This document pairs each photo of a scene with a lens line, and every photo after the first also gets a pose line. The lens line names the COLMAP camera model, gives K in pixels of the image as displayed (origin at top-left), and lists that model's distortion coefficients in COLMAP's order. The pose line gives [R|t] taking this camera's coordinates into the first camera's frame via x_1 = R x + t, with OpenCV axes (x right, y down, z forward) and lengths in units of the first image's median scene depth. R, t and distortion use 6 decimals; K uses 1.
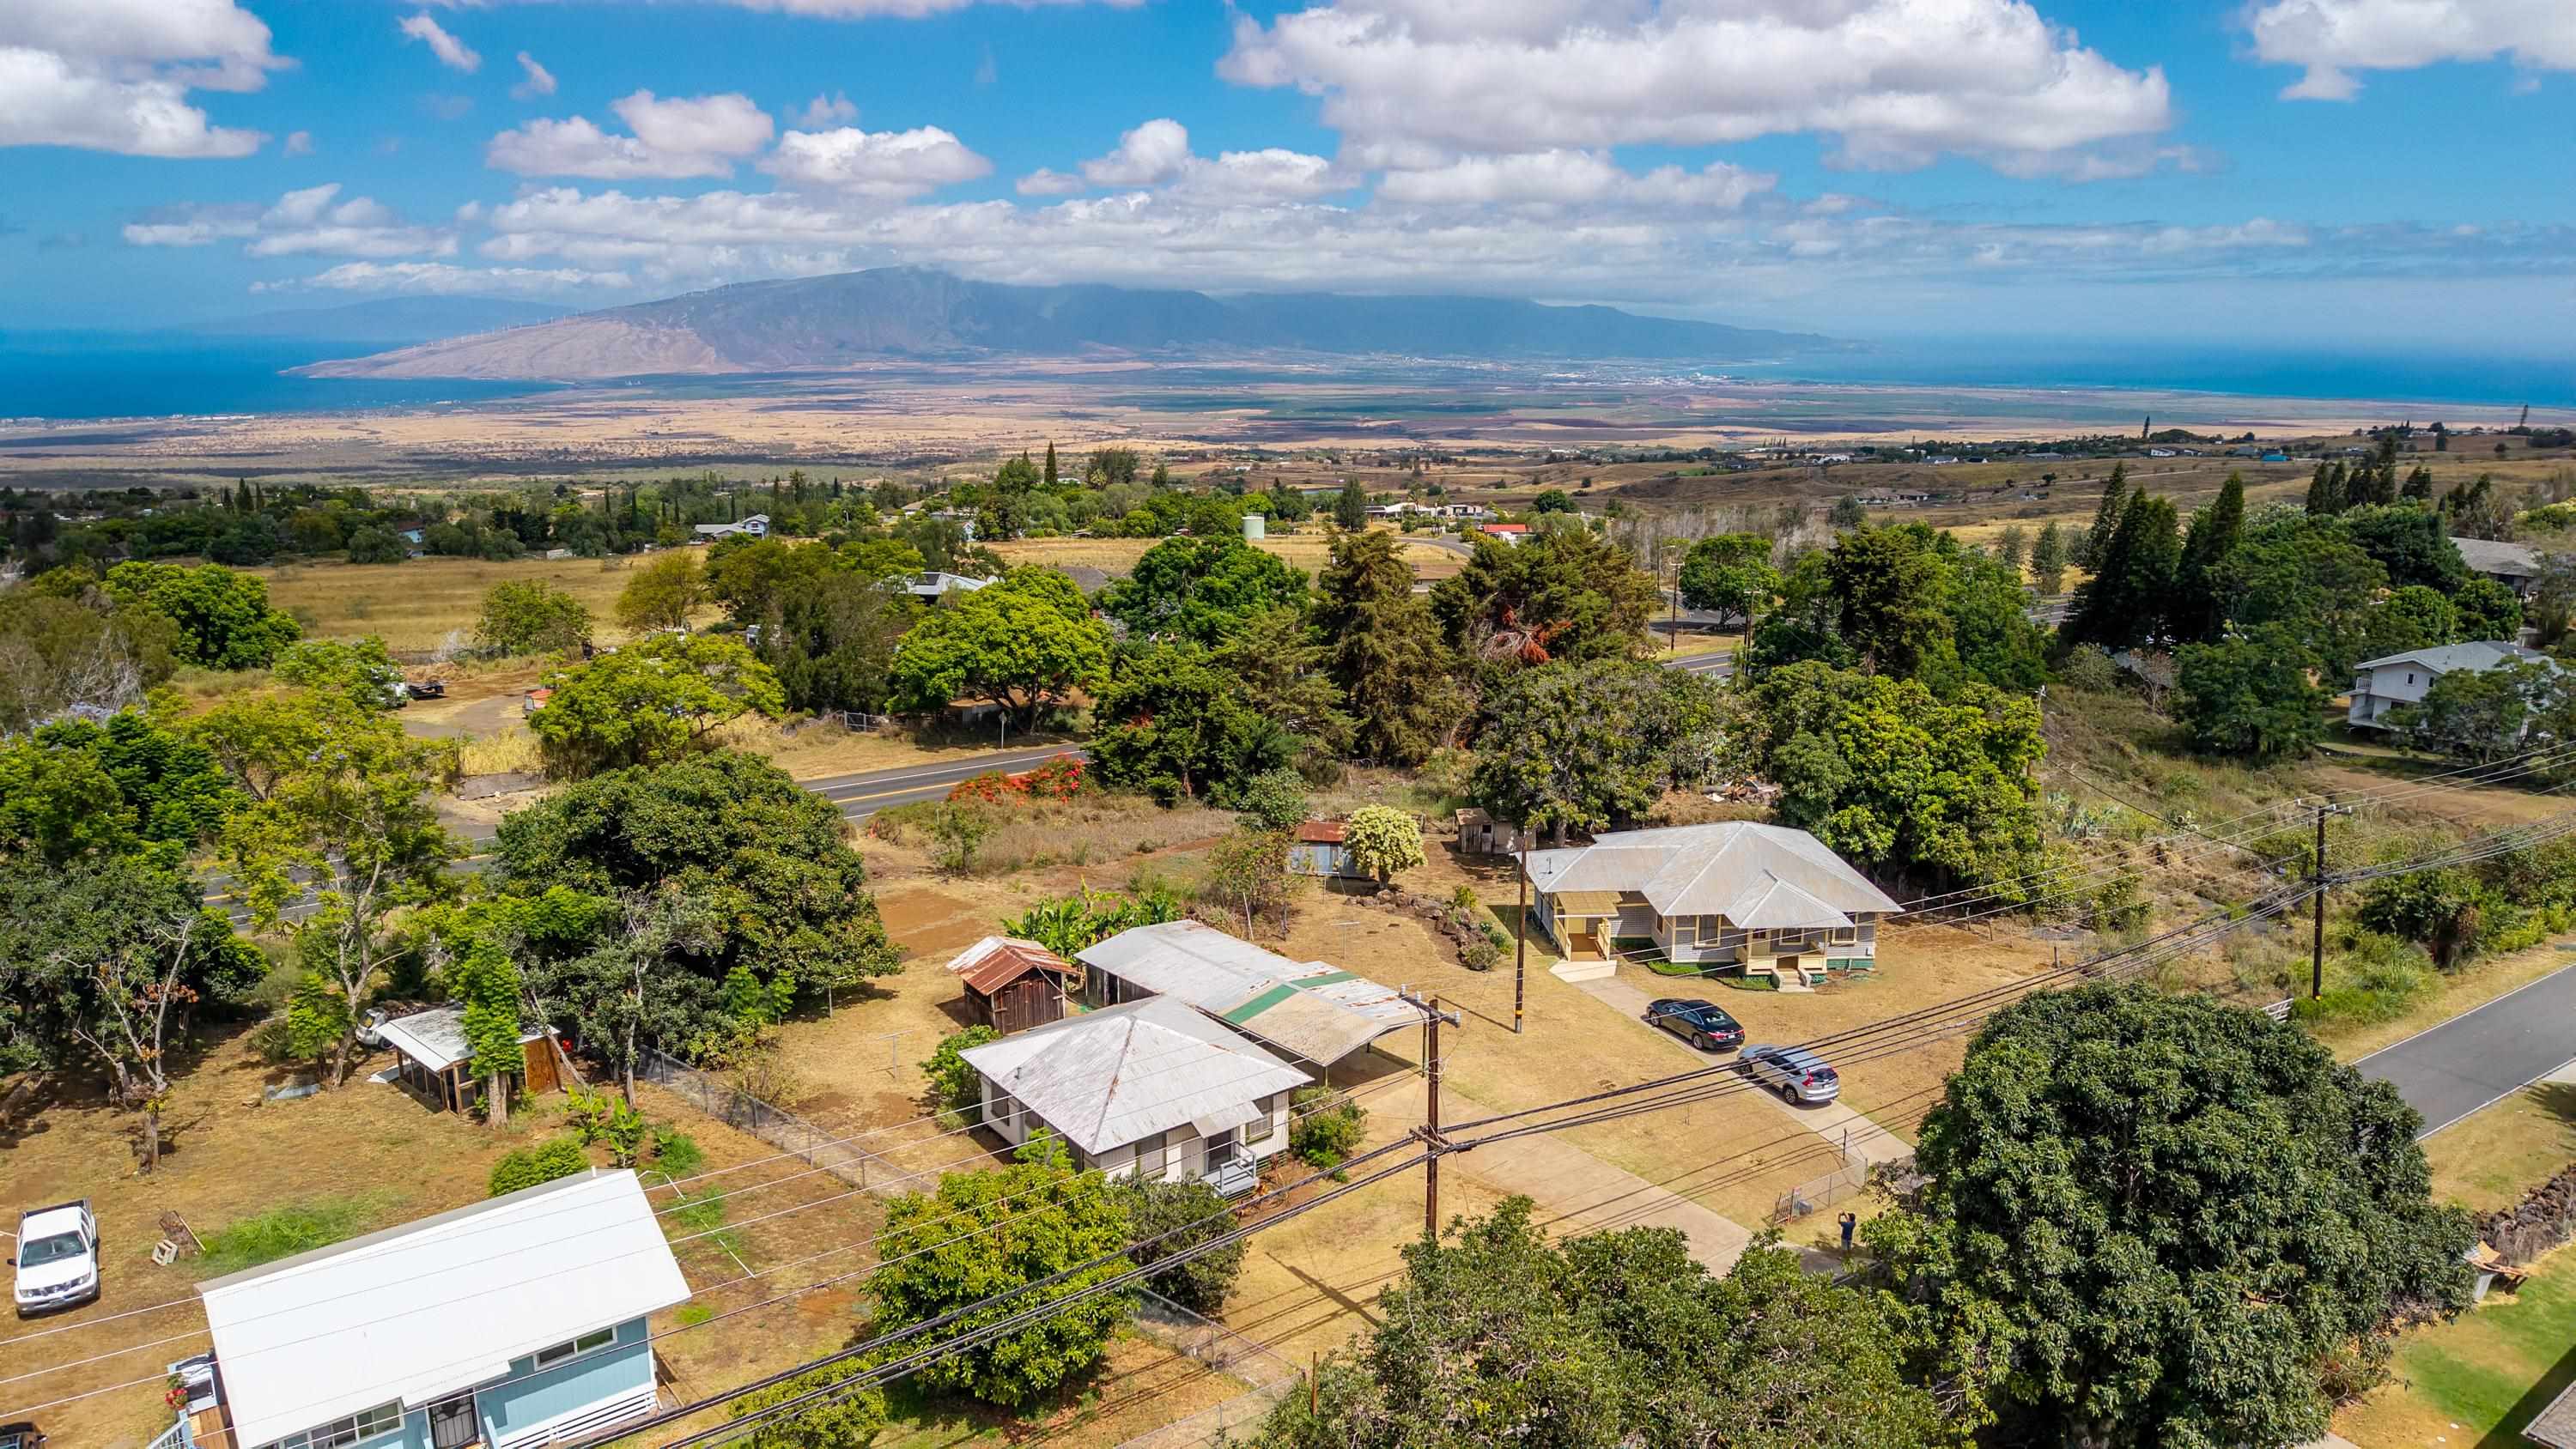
lens RADIAL K [[1803.9, 0, 1286.3], [0, 1803.9, 756.7], [0, 0, 1]] dist [0.089972, -0.126976]
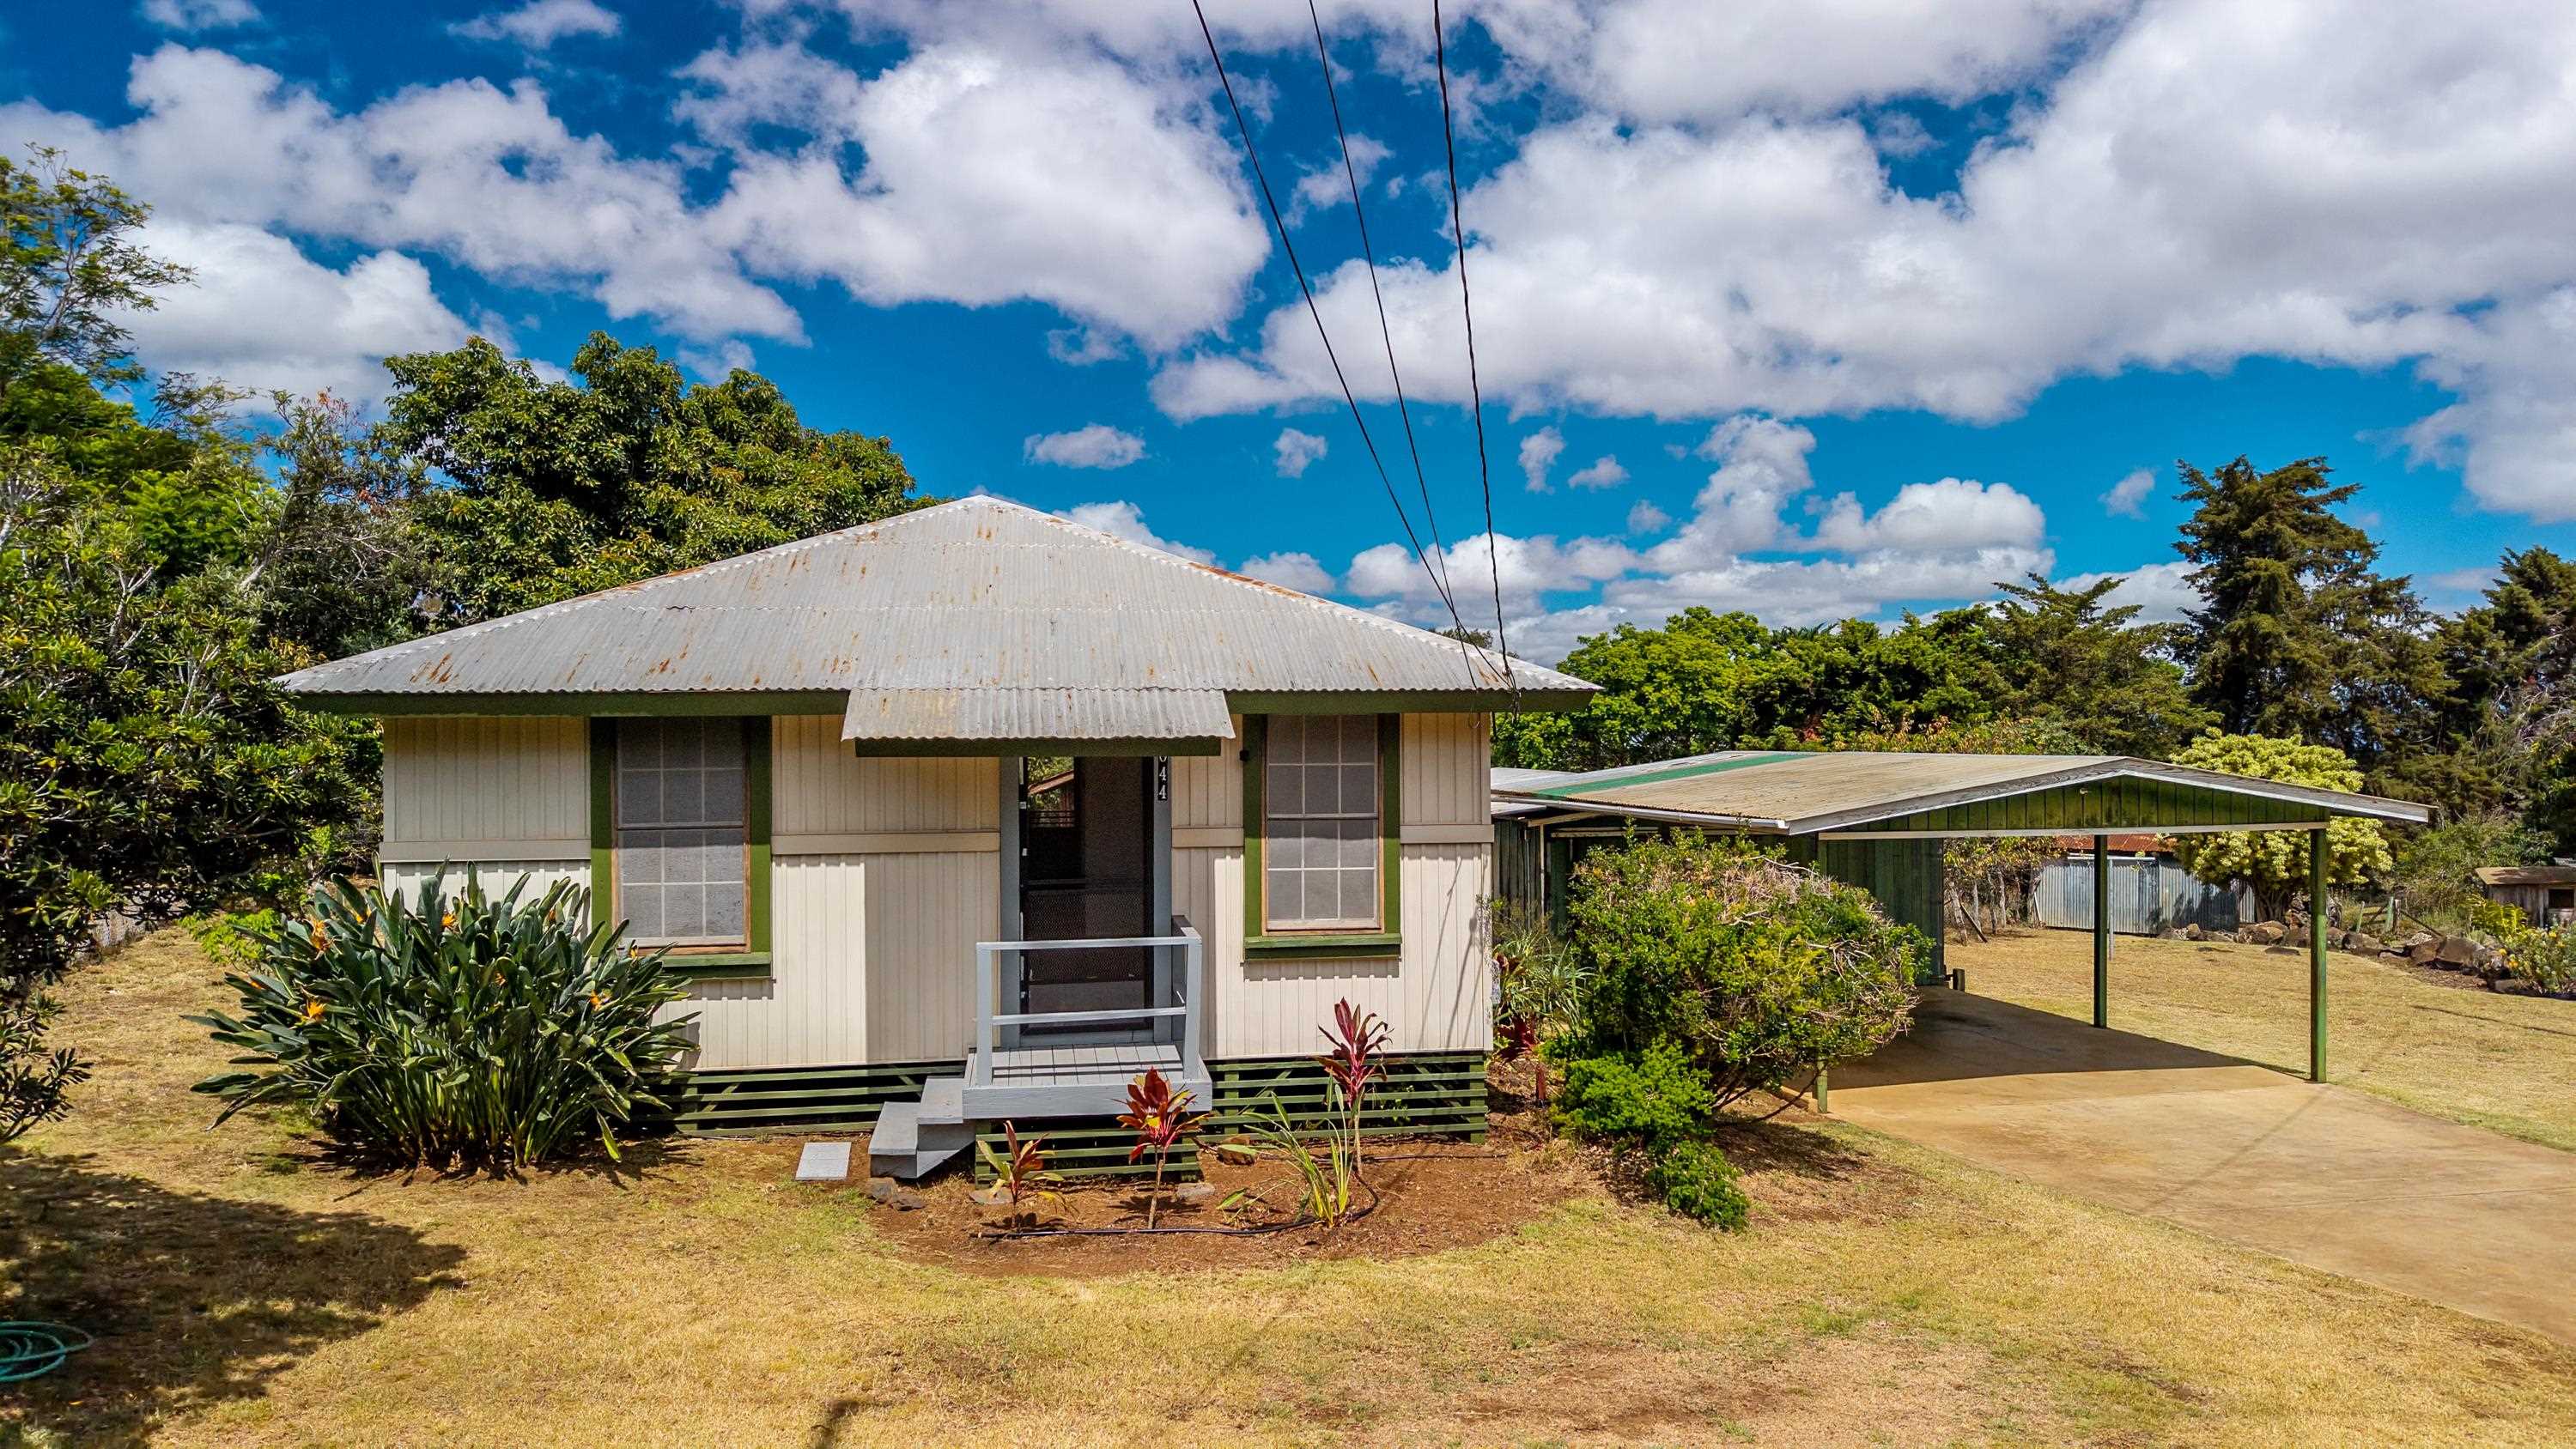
lens RADIAL K [[1774.1, 0, 1288.0], [0, 1774.1, 724.5], [0, 0, 1]] dist [0.061990, -0.058961]
pose [[0.881185, -0.006016, -0.472734, 0.051589], [-0.116404, 0.966376, -0.229278, 0.151278], [0.458218, 0.257064, 0.850855, 0.527727]]
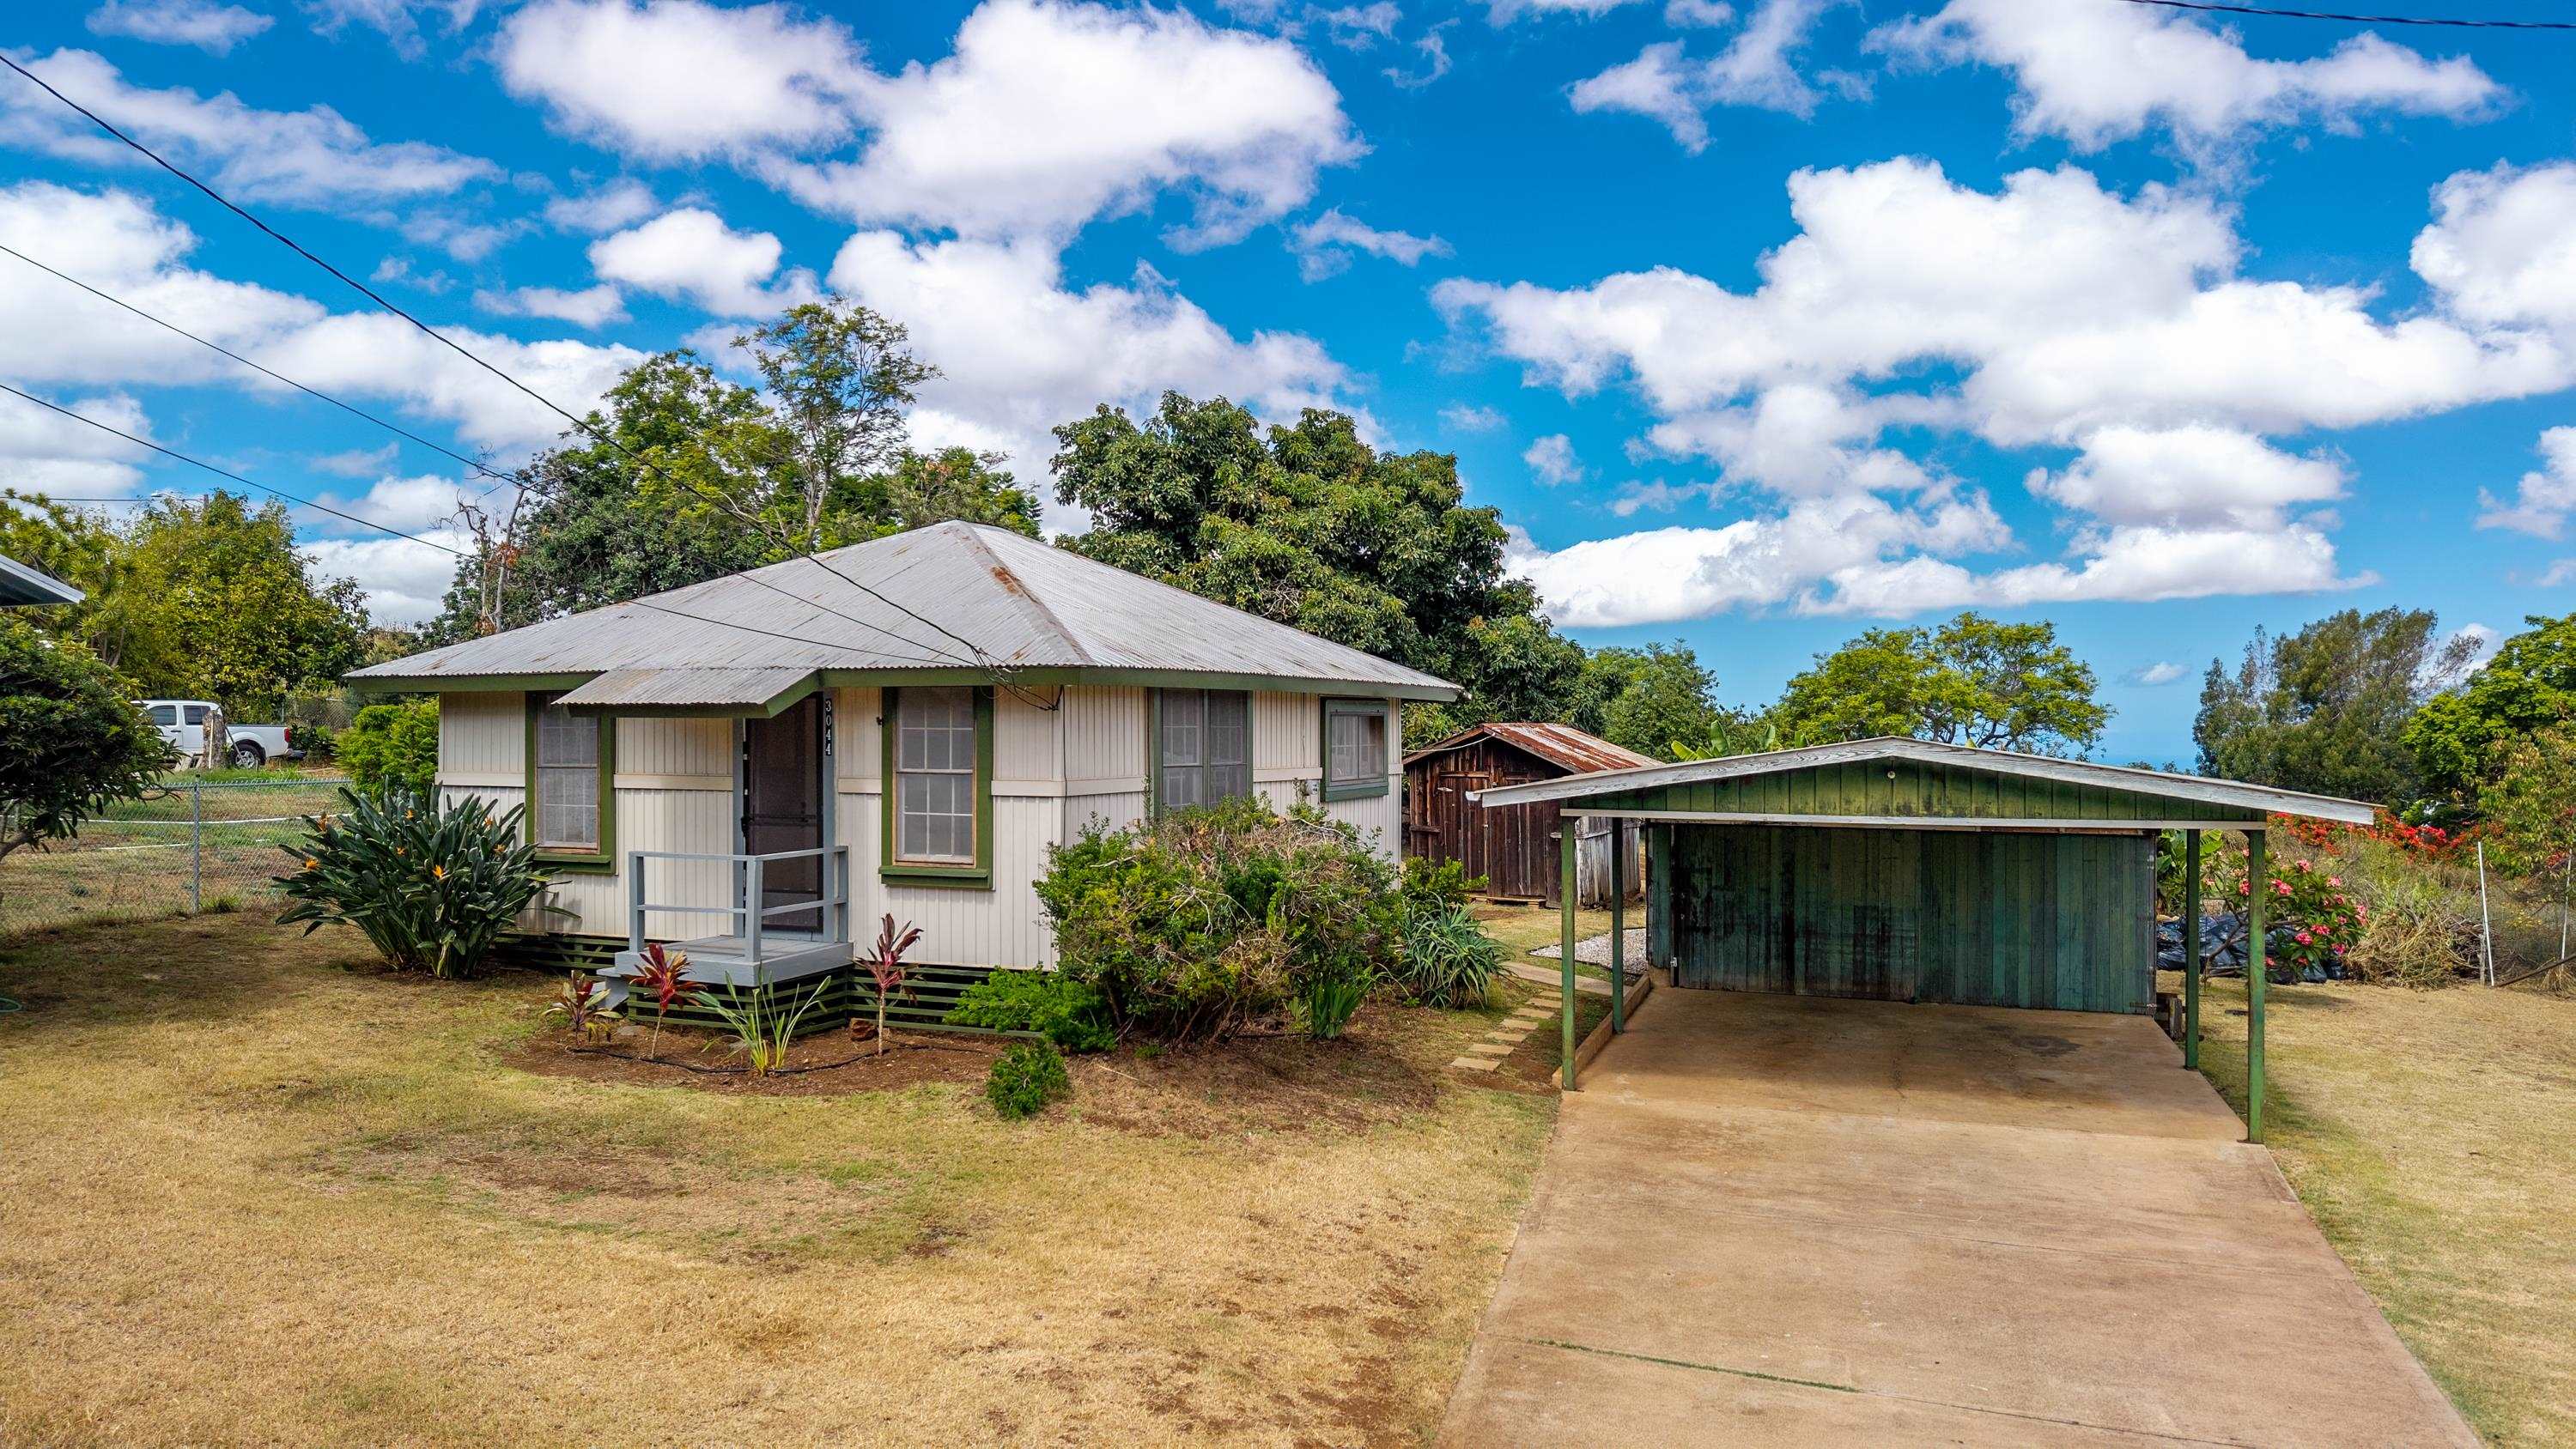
lens RADIAL K [[1774.1, 0, 1288.0], [0, 1774.1, 724.5], [0, 0, 1]] dist [0.061990, -0.058961]
pose [[0.452487, -0.001487, -0.891770, 0.155297], [-0.234673, 0.964554, -0.120682, 0.135146], [0.860340, 0.263881, 0.436099, 0.599670]]
